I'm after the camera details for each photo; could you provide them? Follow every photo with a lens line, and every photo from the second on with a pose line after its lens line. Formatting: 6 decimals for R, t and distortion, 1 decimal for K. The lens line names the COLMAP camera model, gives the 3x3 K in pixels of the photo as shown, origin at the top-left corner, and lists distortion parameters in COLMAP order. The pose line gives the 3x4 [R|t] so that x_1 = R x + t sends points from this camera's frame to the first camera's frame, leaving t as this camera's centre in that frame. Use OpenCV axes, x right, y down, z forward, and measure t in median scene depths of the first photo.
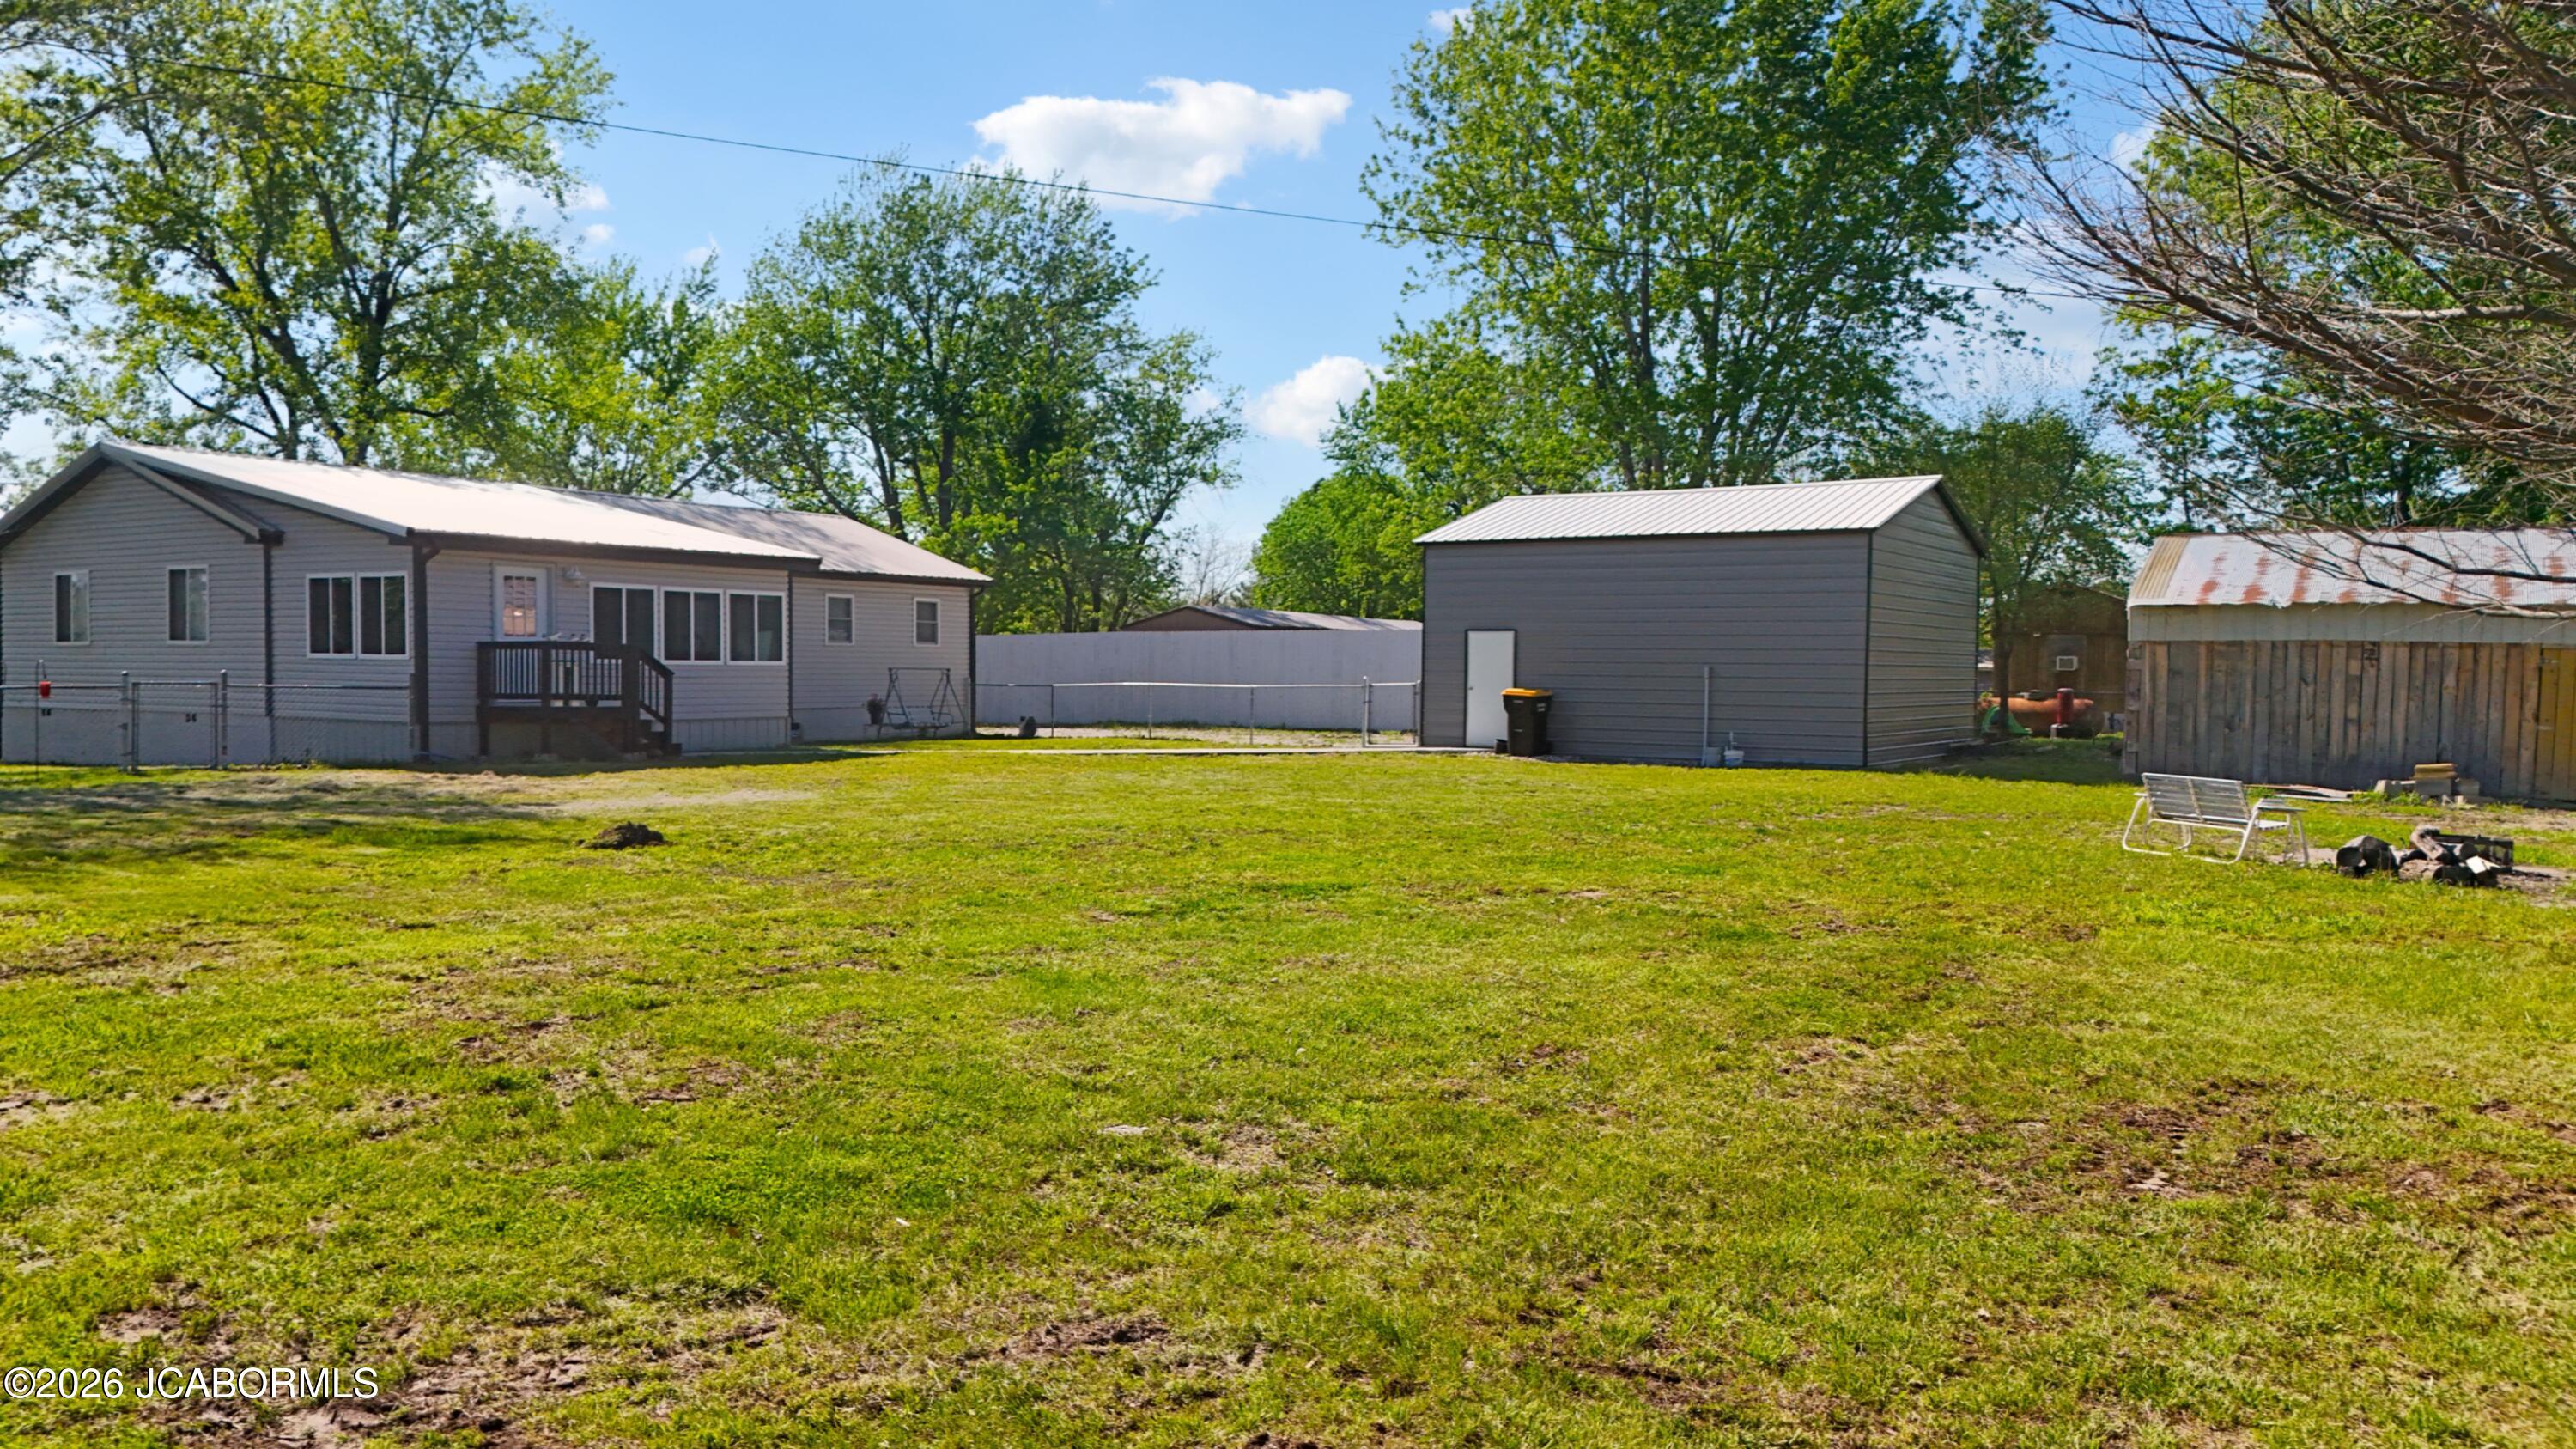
lens RADIAL K [[1870.5, 0, 1288.0], [0, 1870.5, 724.5], [0, 0, 1]] dist [0.072177, -0.112980]
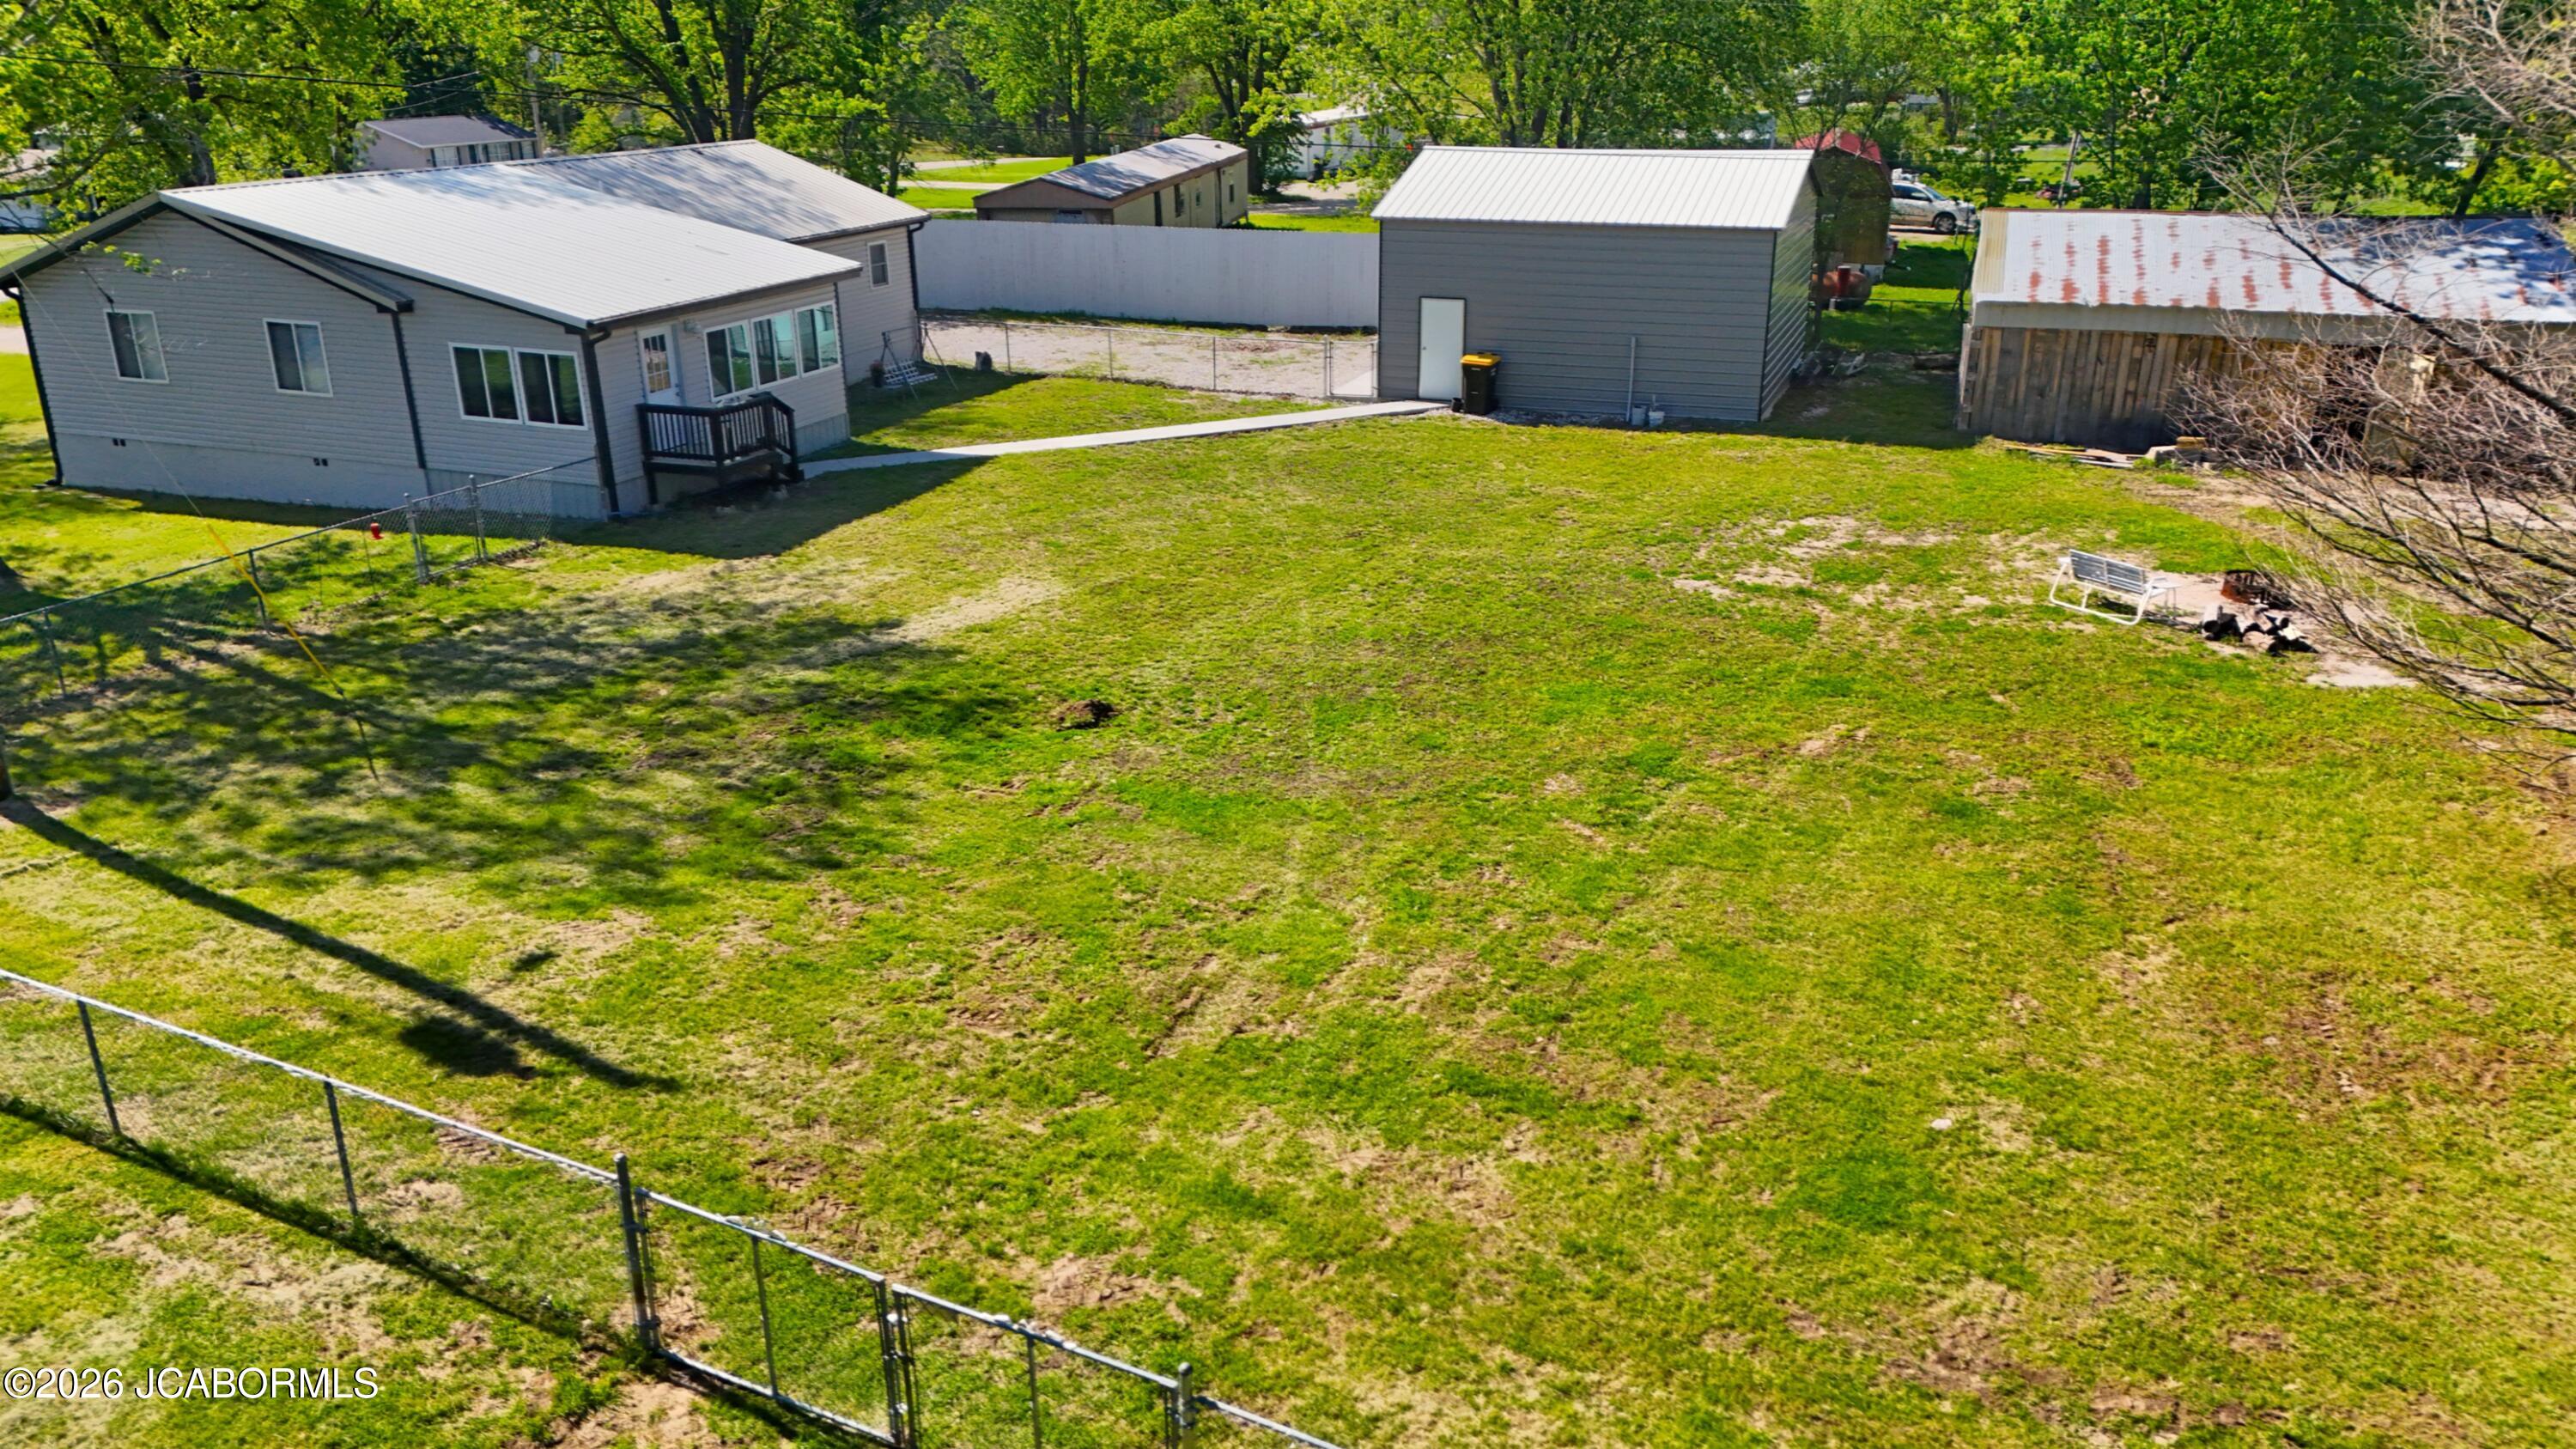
lens RADIAL K [[1870.5, 0, 1288.0], [0, 1870.5, 724.5], [0, 0, 1]] dist [0.072177, -0.112980]
pose [[0.978596, -0.083586, 0.188050, -0.267788], [0.019090, 0.946729, 0.321465, -0.209135], [-0.204903, -0.310995, 0.928061, -0.167349]]
